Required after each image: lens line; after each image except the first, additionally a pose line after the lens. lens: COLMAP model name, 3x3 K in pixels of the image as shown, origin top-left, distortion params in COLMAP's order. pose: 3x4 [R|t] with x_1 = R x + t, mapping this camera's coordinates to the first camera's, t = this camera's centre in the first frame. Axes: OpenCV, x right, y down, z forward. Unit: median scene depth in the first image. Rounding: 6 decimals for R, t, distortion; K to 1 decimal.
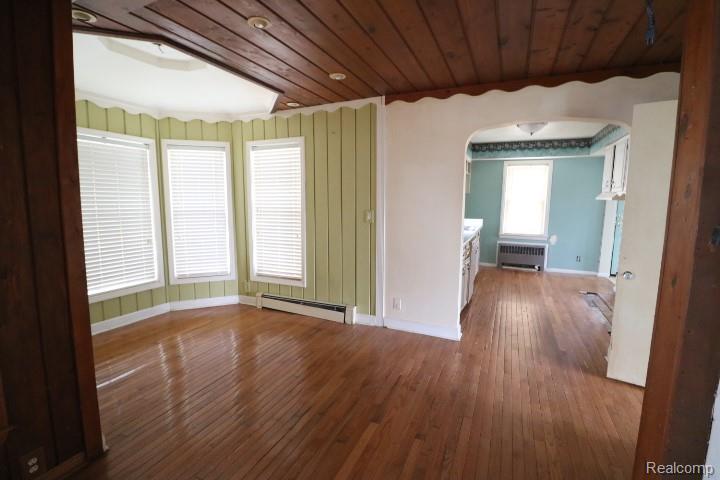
lens RADIAL K [[331.7, 0, 358.5], [0, 331.7, 240.4], [0, 0, 1]] dist [-0.024516, -0.001492]
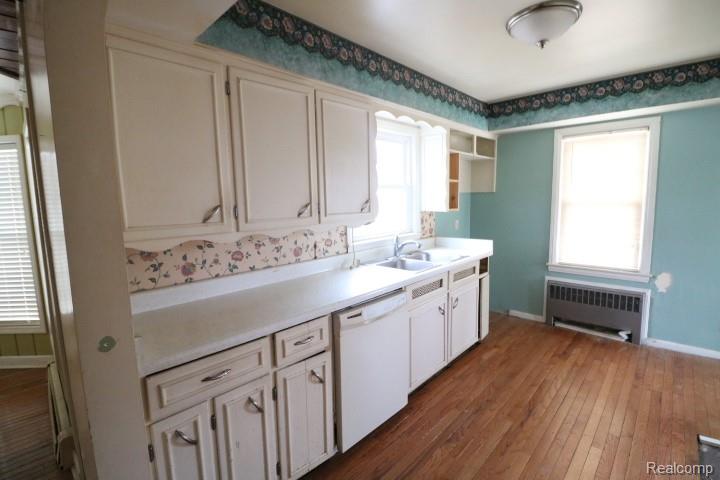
lens RADIAL K [[331.7, 0, 361.6], [0, 331.7, 239.2], [0, 0, 1]] dist [-0.024516, -0.001492]
pose [[0.943968, 0.009774, -0.329891, 0.330713], [-0.012614, 0.999900, -0.006469, -0.056094], [0.329795, 0.010268, 0.943997, 0.403344]]
